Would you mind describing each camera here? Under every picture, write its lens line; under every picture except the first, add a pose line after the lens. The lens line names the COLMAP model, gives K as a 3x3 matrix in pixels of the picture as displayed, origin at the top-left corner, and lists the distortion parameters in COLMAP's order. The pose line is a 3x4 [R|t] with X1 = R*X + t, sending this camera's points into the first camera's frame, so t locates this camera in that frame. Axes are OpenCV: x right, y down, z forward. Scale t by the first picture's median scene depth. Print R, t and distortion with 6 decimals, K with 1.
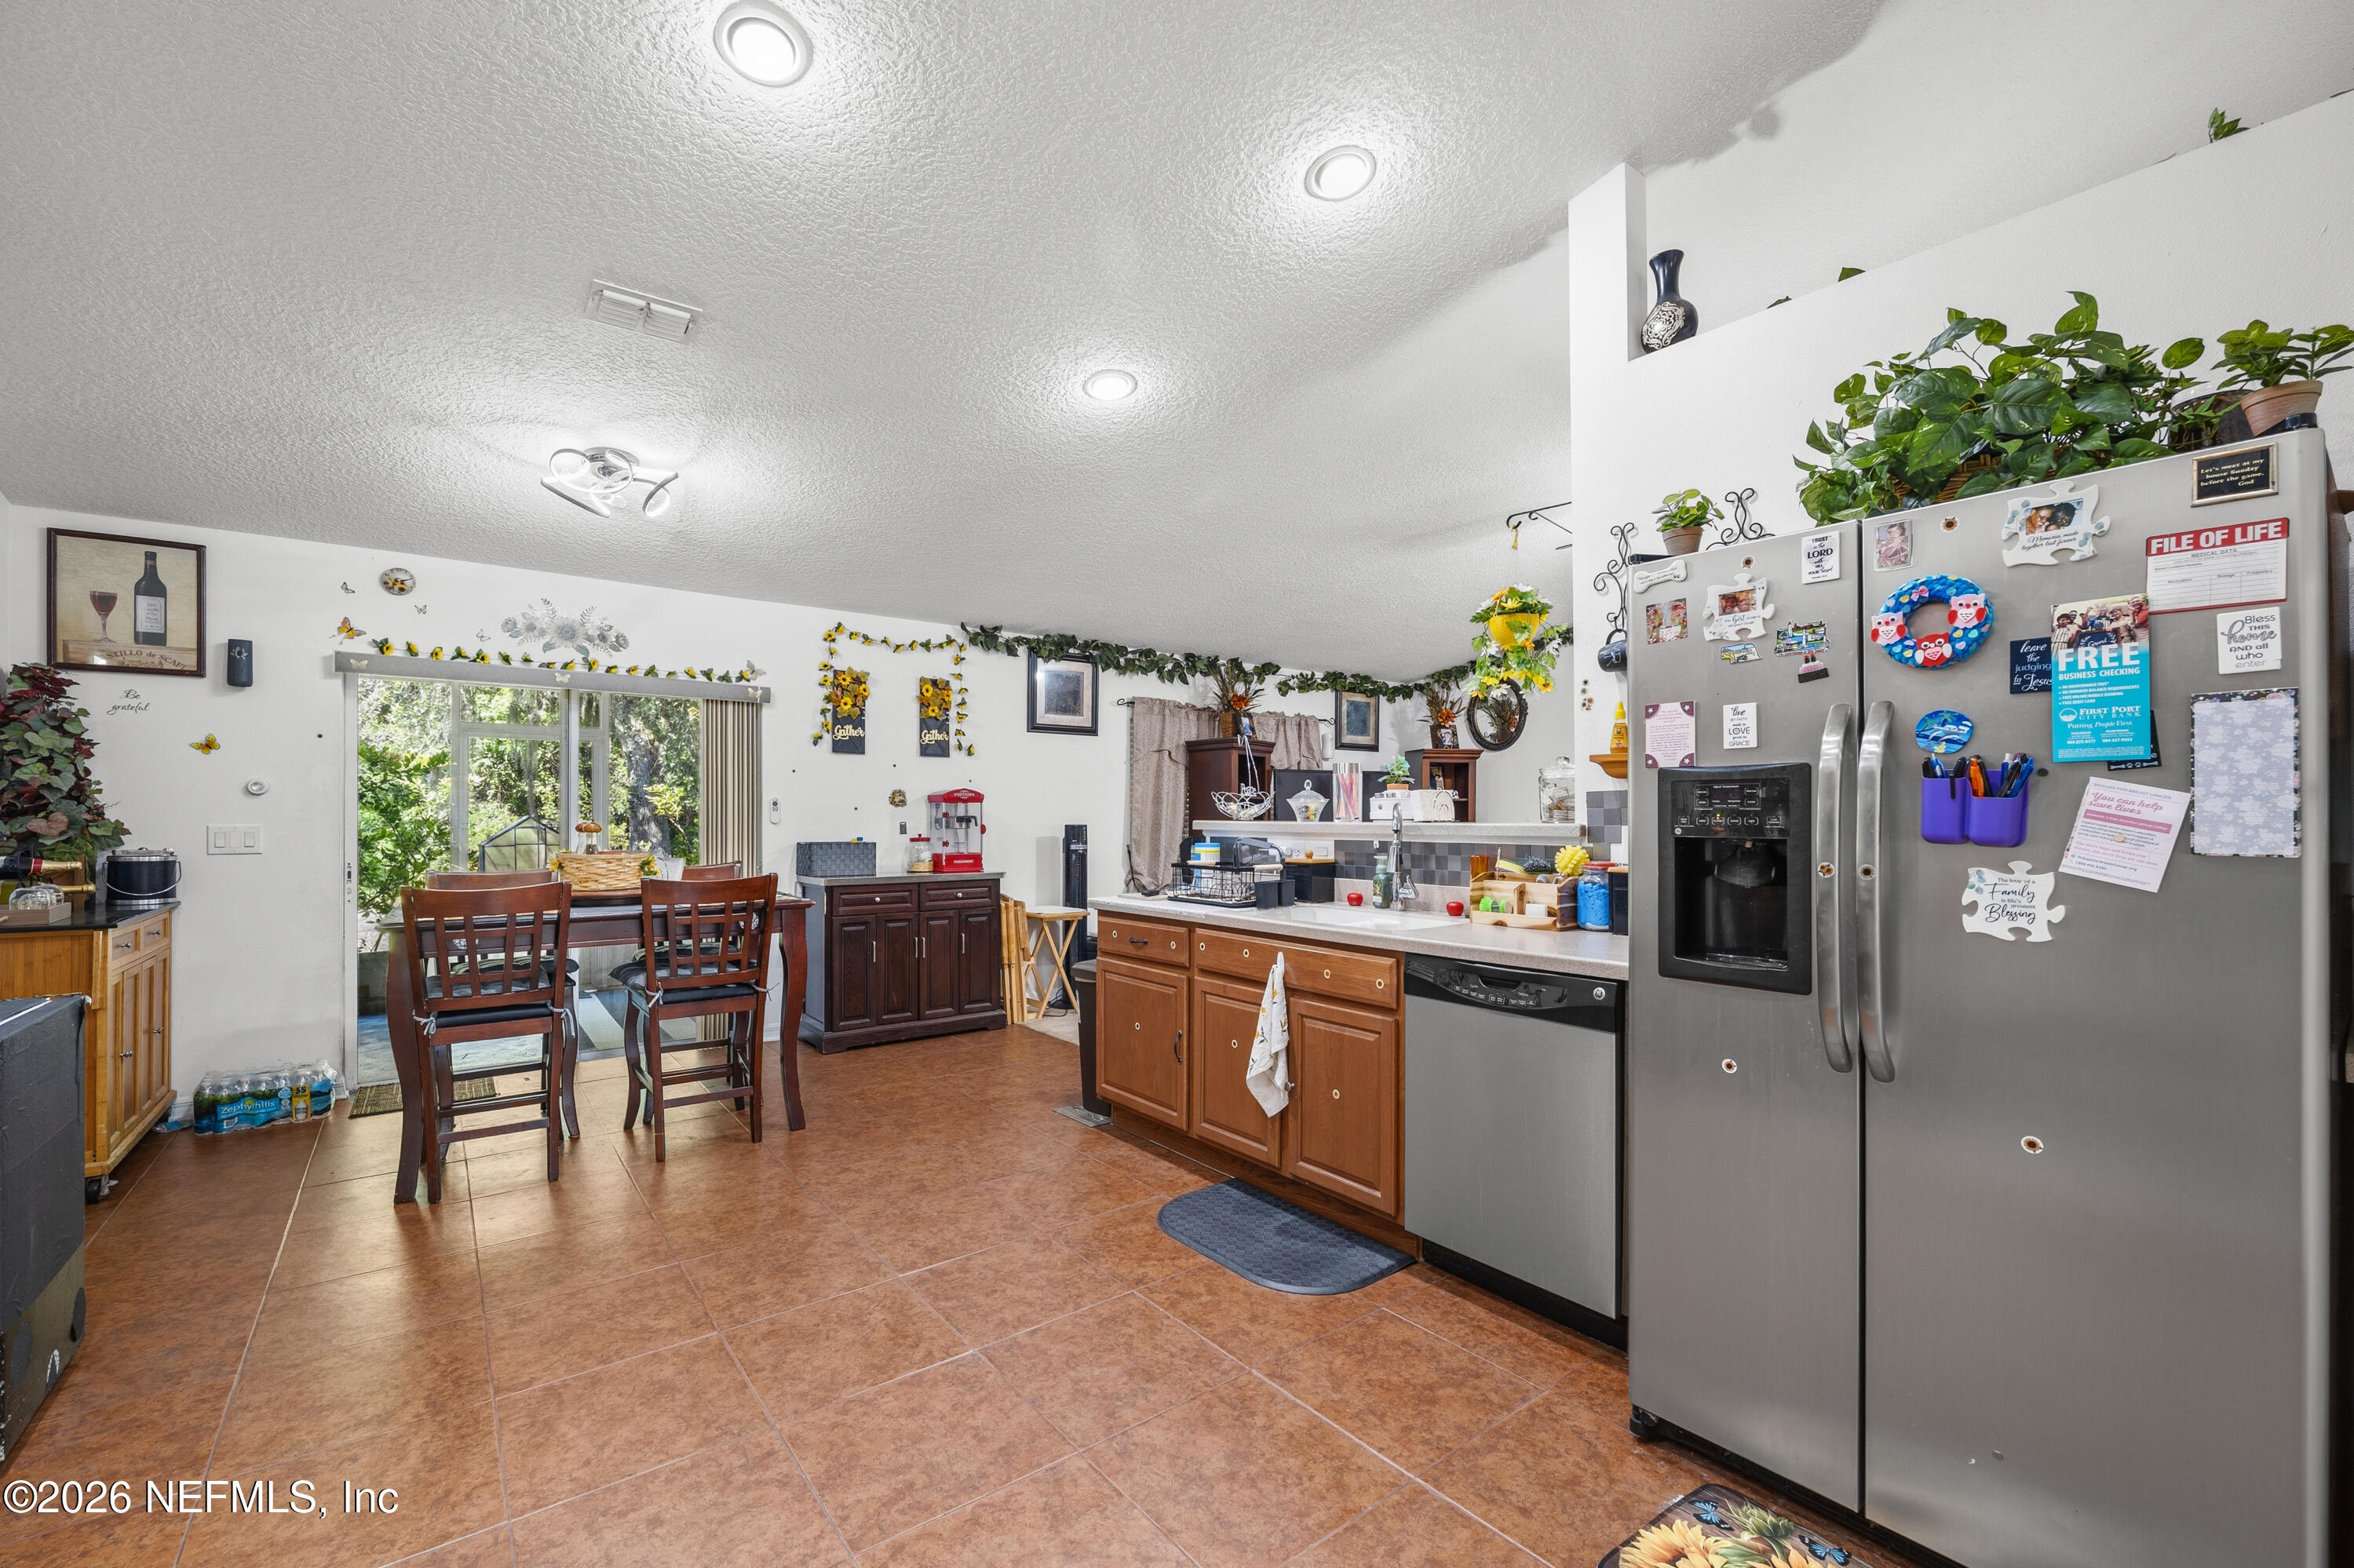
lens RADIAL K [[961.9, 0, 1169.8], [0, 961.9, 809.8], [0, 0, 1]] dist [-0.014666, 0.000752]
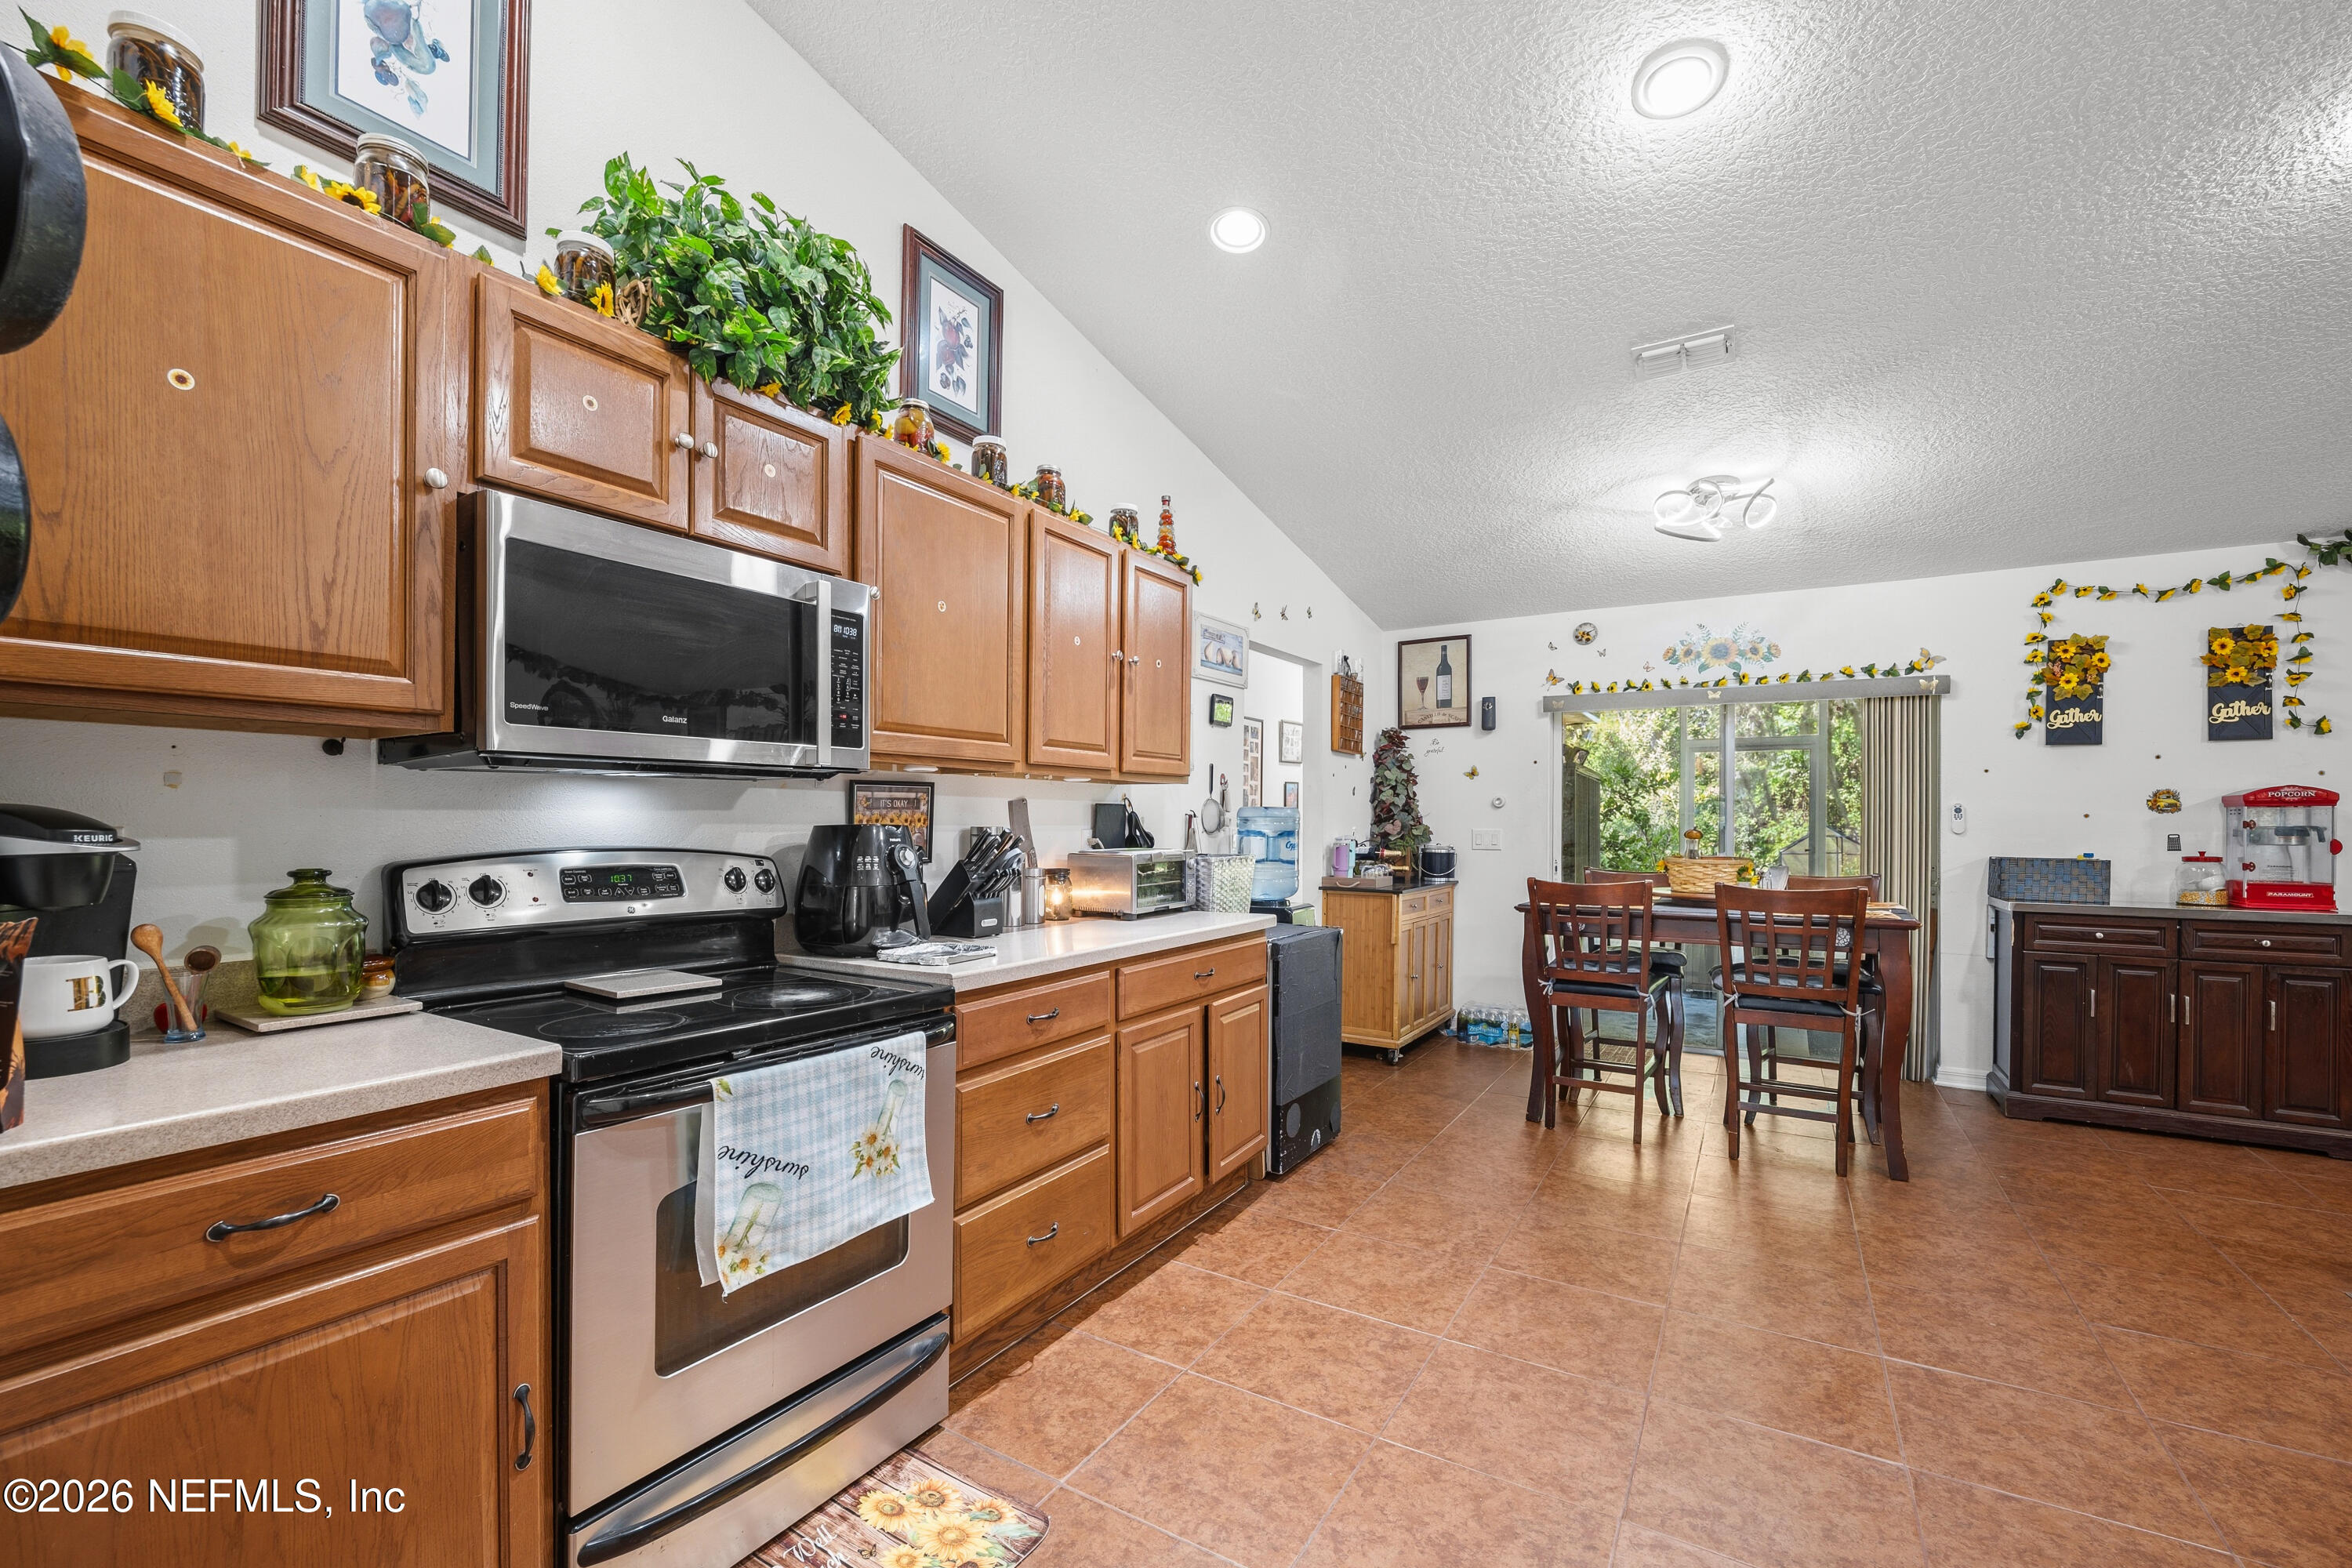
lens RADIAL K [[961.1, 0, 1165.0], [0, 961.1, 826.8], [0, 0, 1]] dist [-0.014666, 0.000752]
pose [[0.340189, 0.006382, -0.940335, 0.153068], [0.001338, 0.999973, 0.007271, 0.001042], [0.940356, -0.003732, 0.340171, 0.051667]]
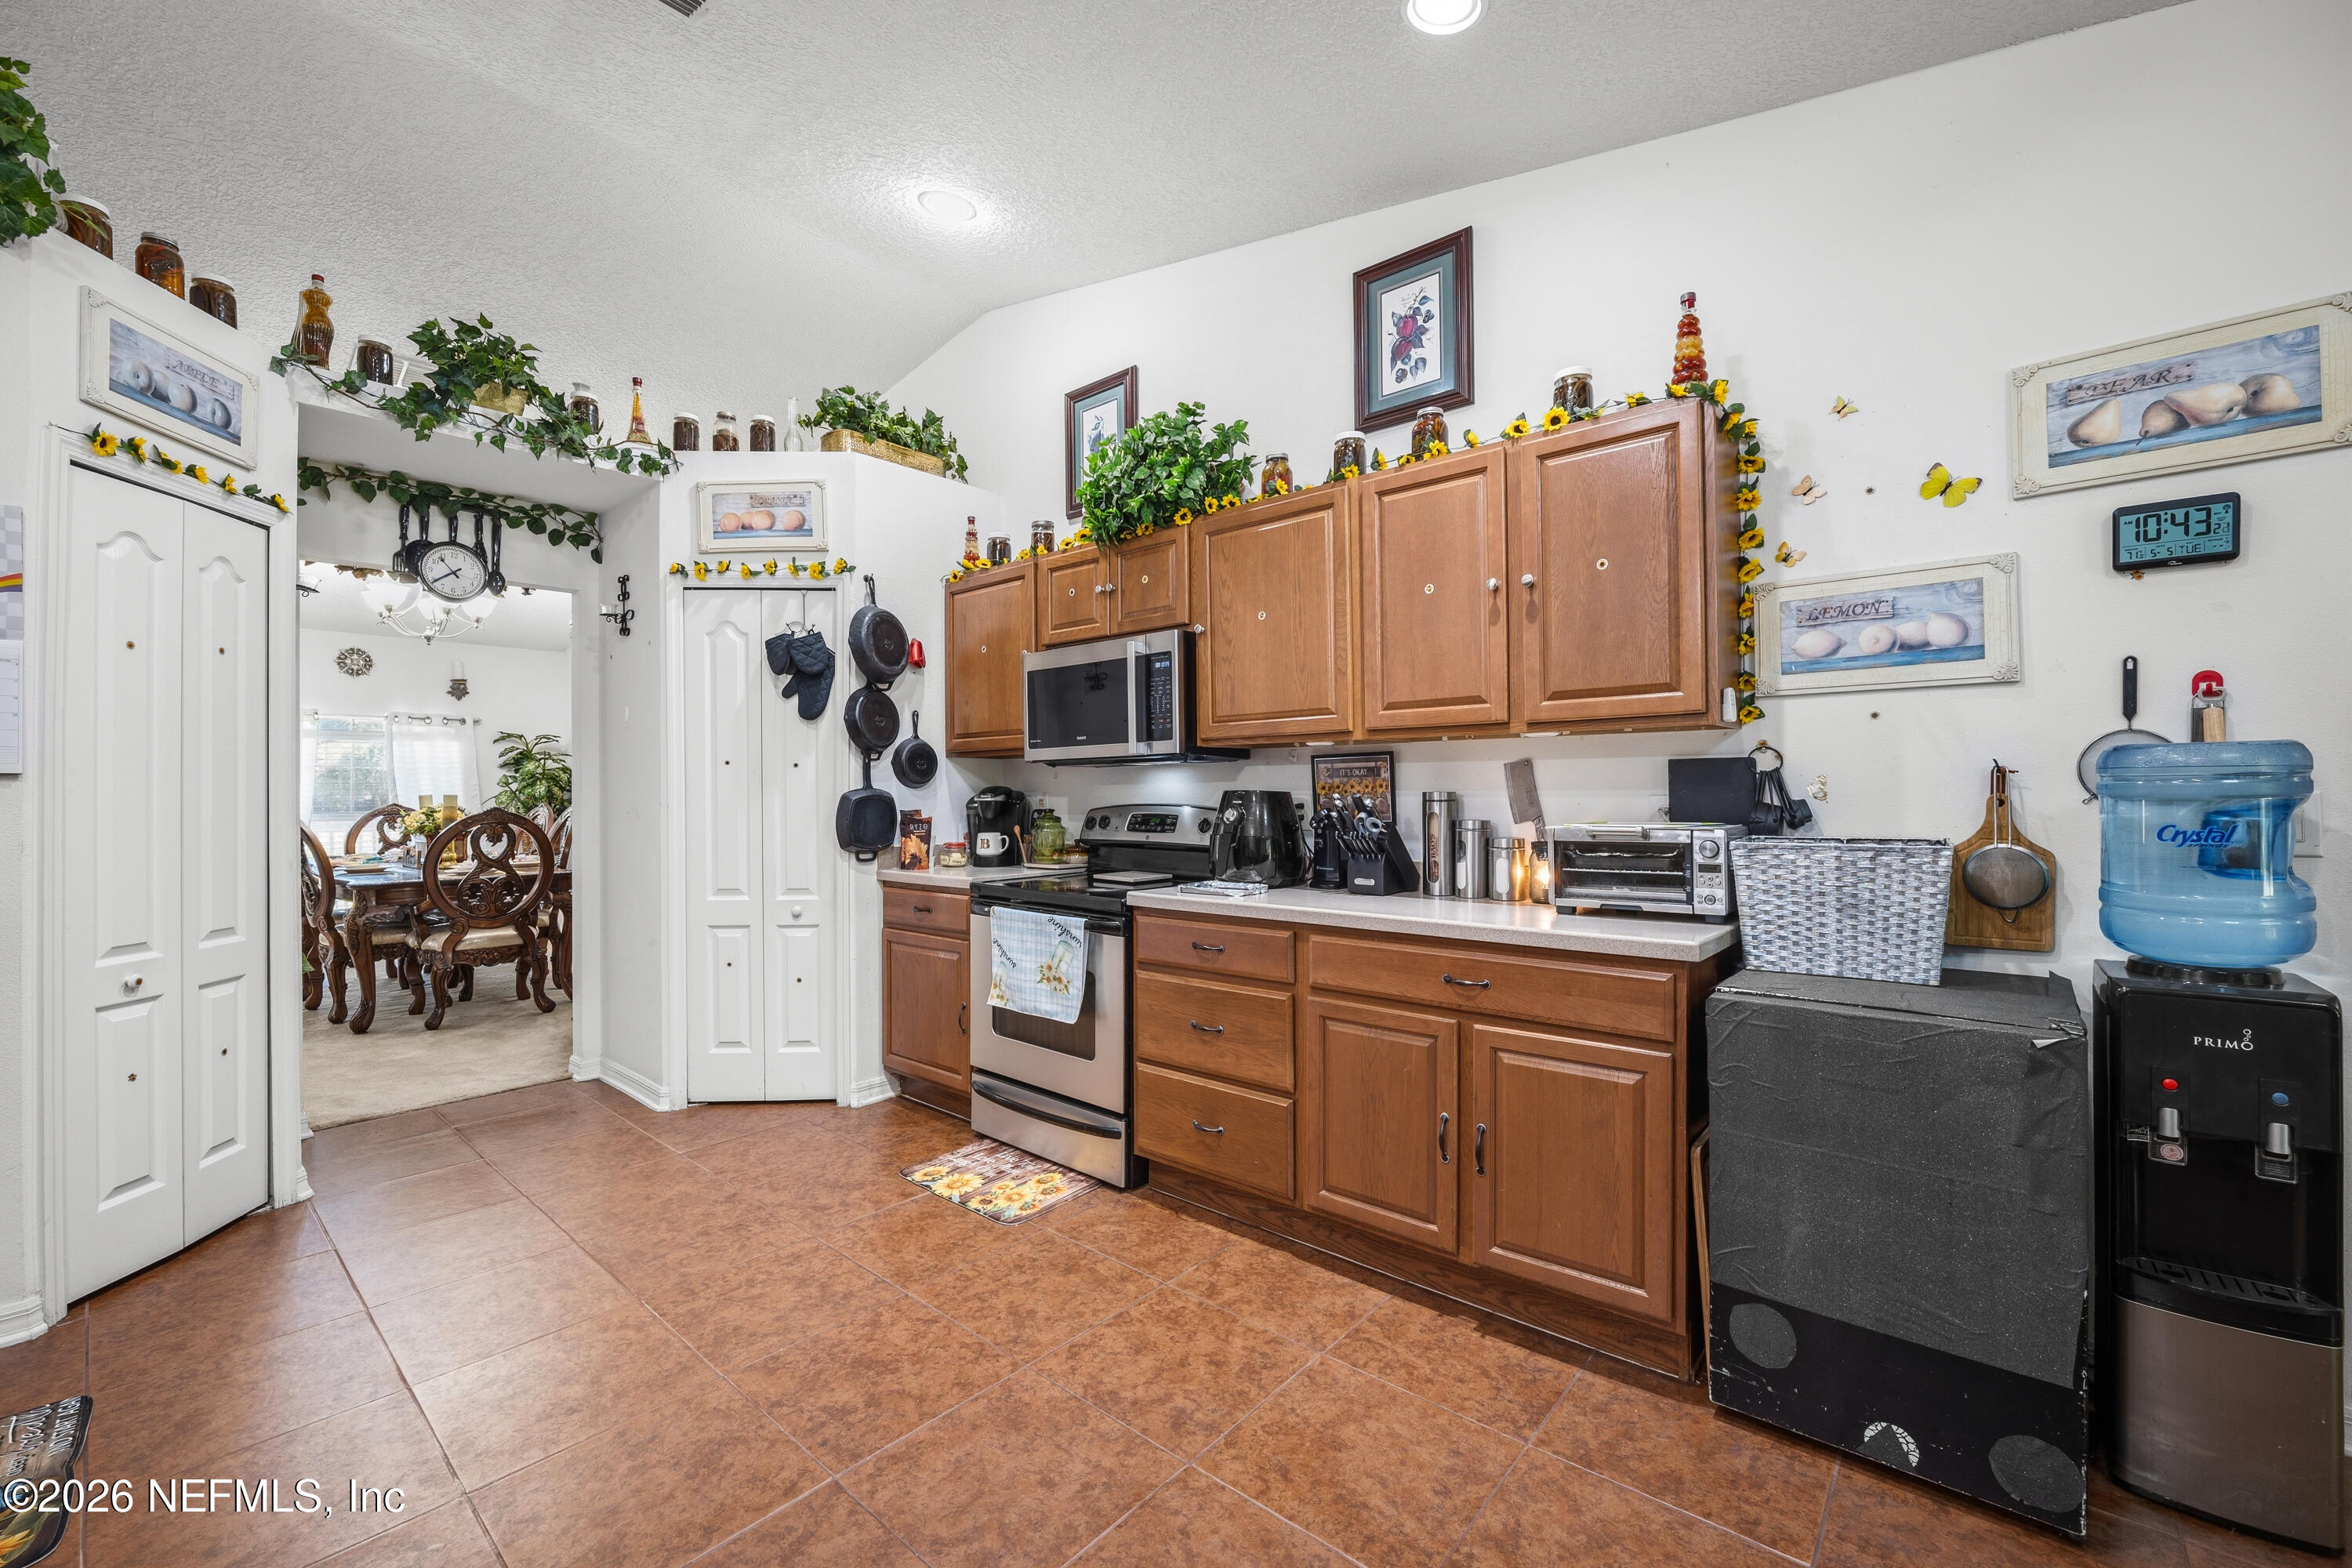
lens RADIAL K [[961.1, 0, 1170.0], [0, 961.1, 784.2], [0, 0, 1]] dist [-0.014666, 0.000752]
pose [[-0.981745, 0.004408, -0.190152, -0.159462], [0.007072, 0.999886, -0.013338, 0.007128], [0.190071, -0.014439, -0.981664, 0.674965]]
